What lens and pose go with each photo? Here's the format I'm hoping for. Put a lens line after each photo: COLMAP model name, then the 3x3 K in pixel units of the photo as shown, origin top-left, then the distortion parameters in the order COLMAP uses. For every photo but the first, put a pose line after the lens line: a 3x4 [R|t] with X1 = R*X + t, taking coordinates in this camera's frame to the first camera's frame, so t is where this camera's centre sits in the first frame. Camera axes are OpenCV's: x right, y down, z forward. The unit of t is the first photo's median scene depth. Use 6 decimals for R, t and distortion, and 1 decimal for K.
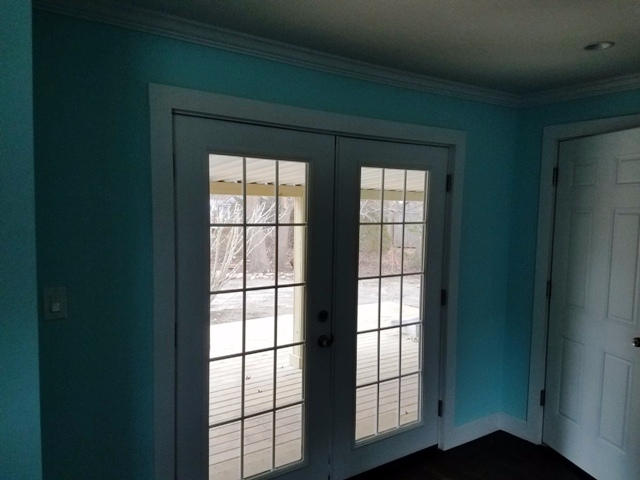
lens RADIAL K [[480.2, 0, 308.2], [0, 480.2, 242.7], [0, 0, 1]] dist [0.136709, -0.179827]
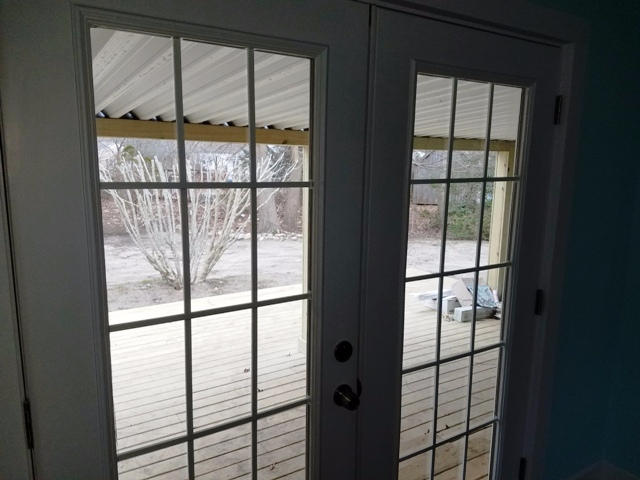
lens RADIAL K [[480.2, 0, 308.2], [0, 480.2, 242.7], [0, 0, 1]] dist [0.136709, -0.179827]
pose [[0.999550, 0.002922, -0.029839, 0.005770], [-0.000156, 0.995732, 0.092292, -0.019017], [0.029982, -0.092246, 0.995285, 0.399316]]
